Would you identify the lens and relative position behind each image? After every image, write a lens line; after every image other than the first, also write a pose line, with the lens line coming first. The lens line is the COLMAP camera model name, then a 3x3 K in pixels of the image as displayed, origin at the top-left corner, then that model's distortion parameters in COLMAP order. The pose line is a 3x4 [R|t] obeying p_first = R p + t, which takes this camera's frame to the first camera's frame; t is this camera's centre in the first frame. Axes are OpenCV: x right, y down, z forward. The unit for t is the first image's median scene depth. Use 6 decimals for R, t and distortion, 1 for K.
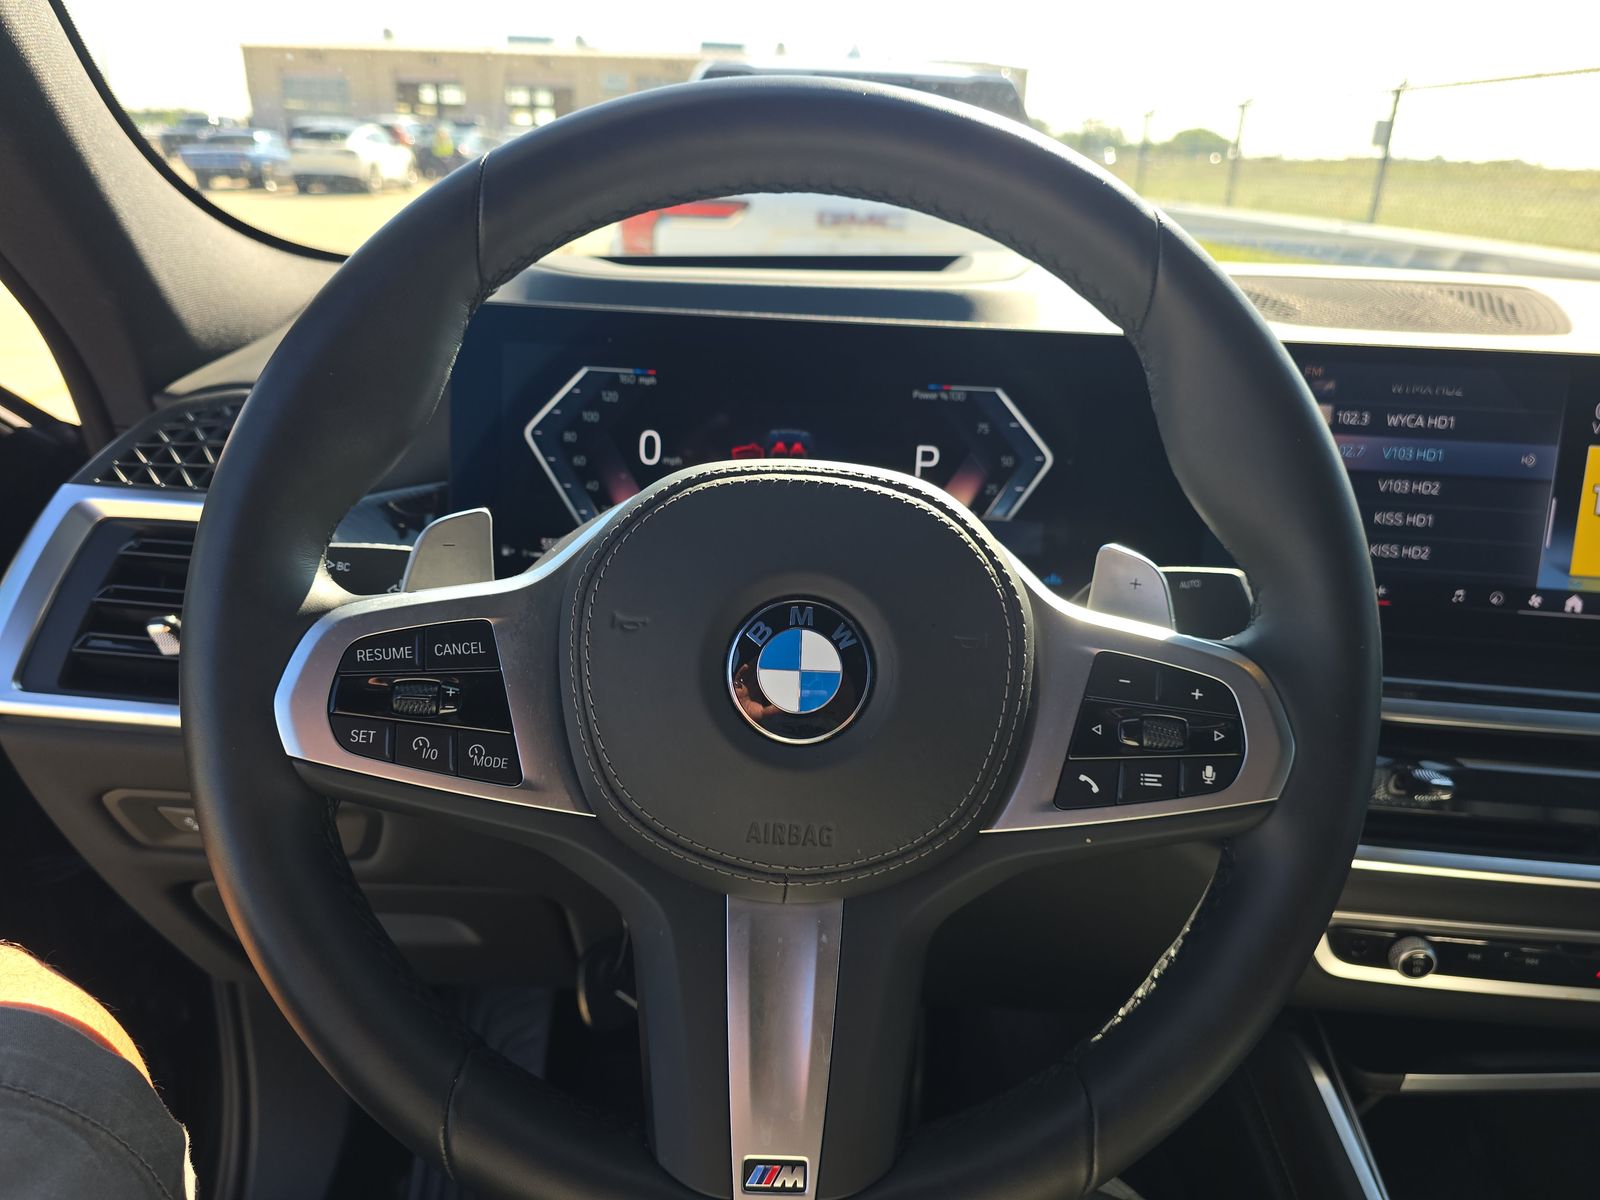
lens RADIAL K [[1089.0, 0, 802.4], [0, 1089.0, 561.3], [0, 0, 1]] dist [0.050630, -0.057429]
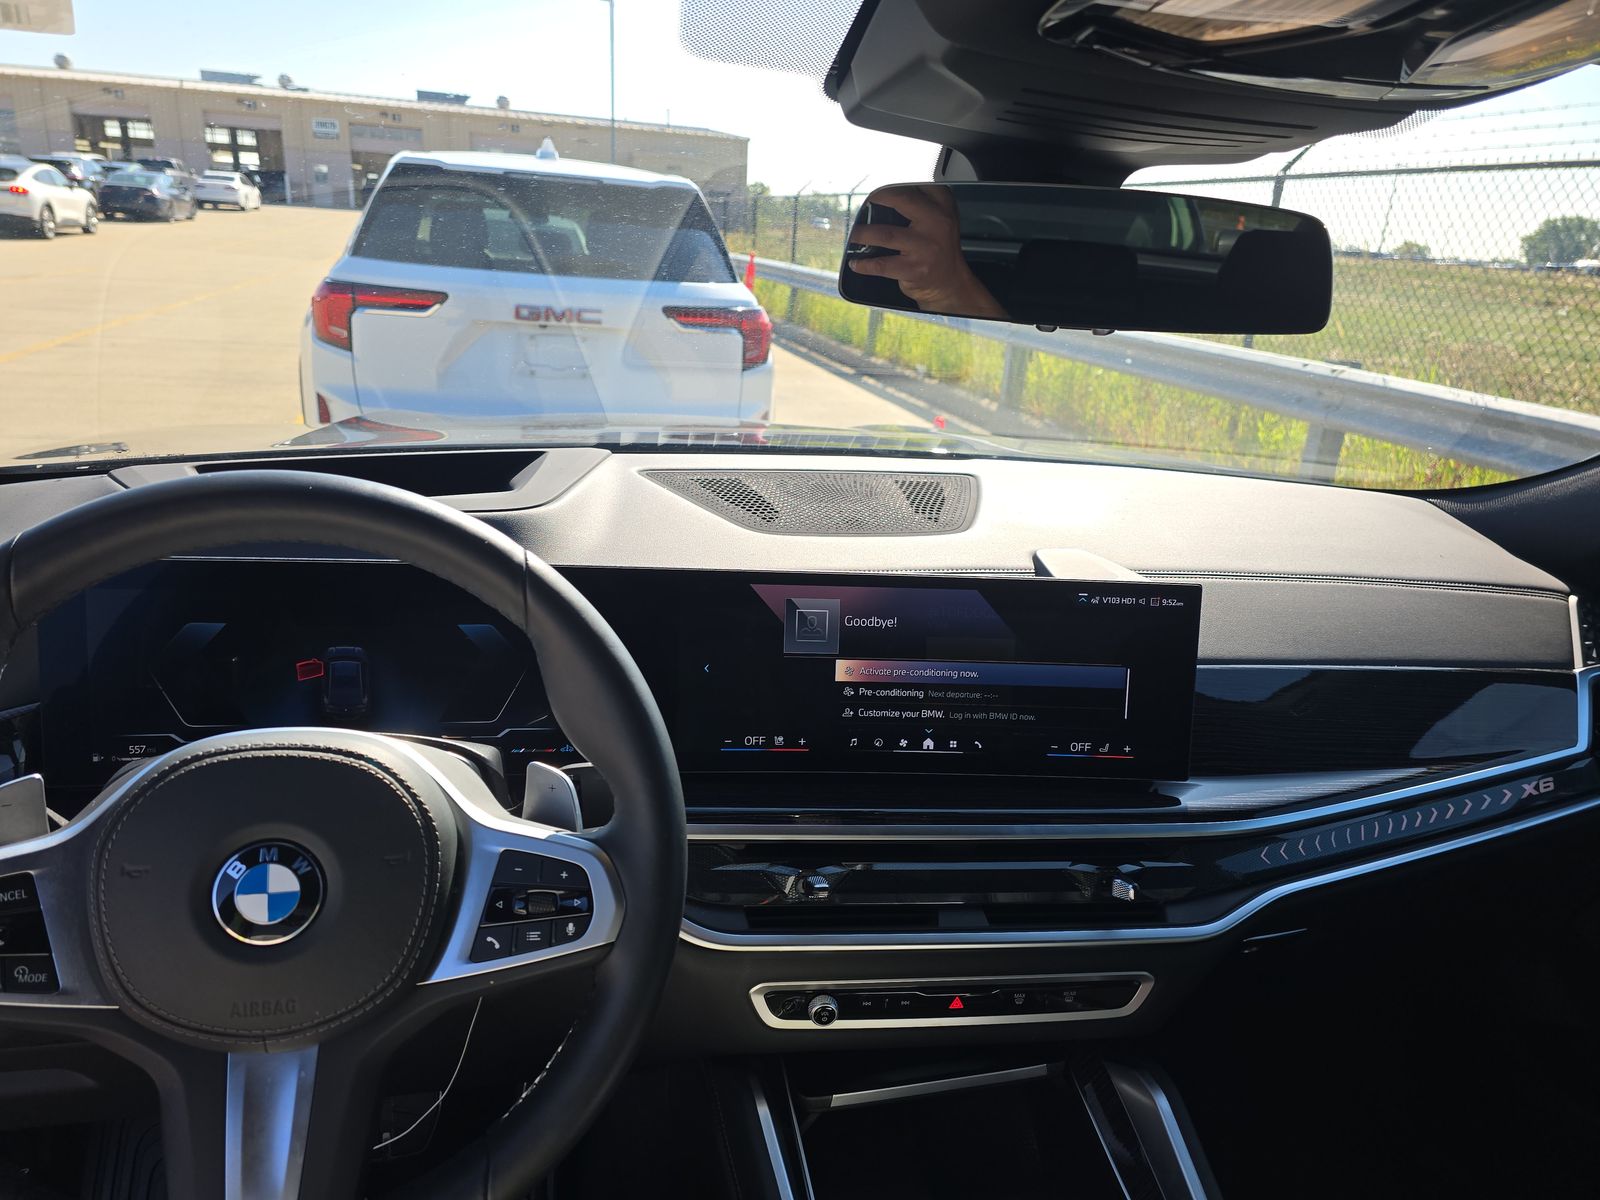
lens RADIAL K [[1089.0, 0, 802.4], [0, 1089.0, 561.3], [0, 0, 1]] dist [0.050630, -0.057429]
pose [[0.974953, -0.034395, 0.219736, 0.360263], [0.042368, 0.998600, -0.031675, -0.246684], [-0.218338, 0.040192, 0.975045, -0.558627]]
